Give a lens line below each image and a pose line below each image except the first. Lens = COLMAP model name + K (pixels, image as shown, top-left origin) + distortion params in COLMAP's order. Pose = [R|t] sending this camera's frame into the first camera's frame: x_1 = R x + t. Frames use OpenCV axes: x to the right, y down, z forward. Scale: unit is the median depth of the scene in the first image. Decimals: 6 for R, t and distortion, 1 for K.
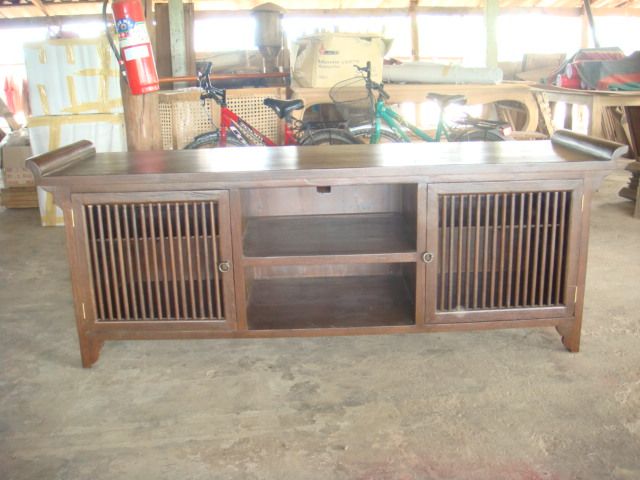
lens RADIAL K [[675.1, 0, 320.0], [0, 675.1, 240.0], [0, 0, 1]] dist [-0.200062, 0.187720]
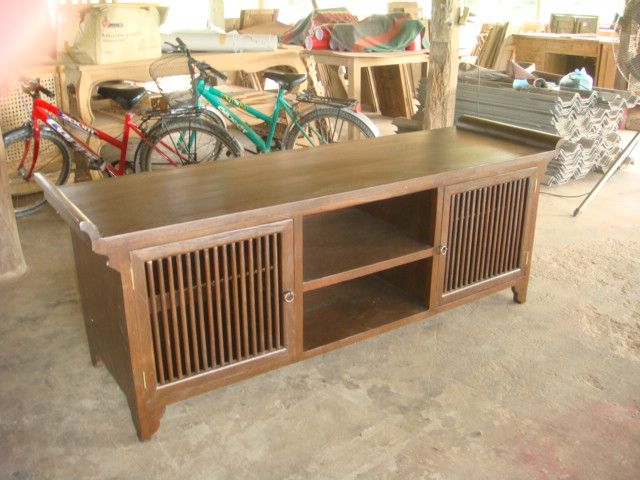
lens RADIAL K [[675.1, 0, 320.0], [0, 675.1, 240.0], [0, 0, 1]] dist [-0.200062, 0.187720]
pose [[0.838957, -0.166800, 0.518004, -0.582321], [0.116813, 0.984878, 0.127947, -0.156395], [-0.531512, -0.046832, 0.845755, 0.153751]]
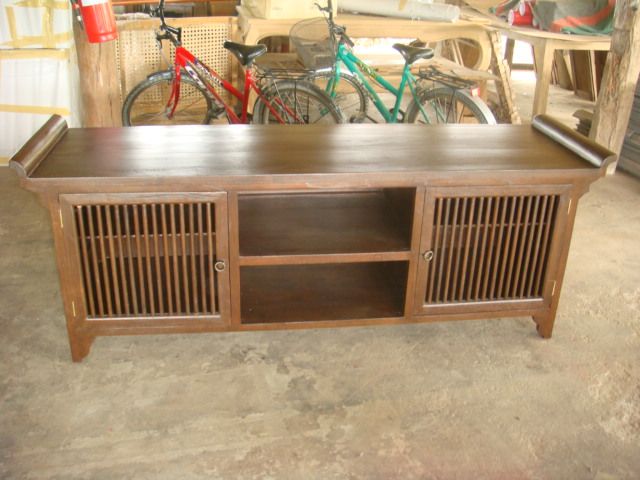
lens RADIAL K [[675.1, 0, 320.0], [0, 675.1, 240.0], [0, 0, 1]] dist [-0.200062, 0.187720]
pose [[0.991999, 0.001630, 0.126239, -0.119754], [-0.022434, 0.986280, 0.163549, -0.160002], [-0.124241, -0.165072, 0.978425, 0.018736]]
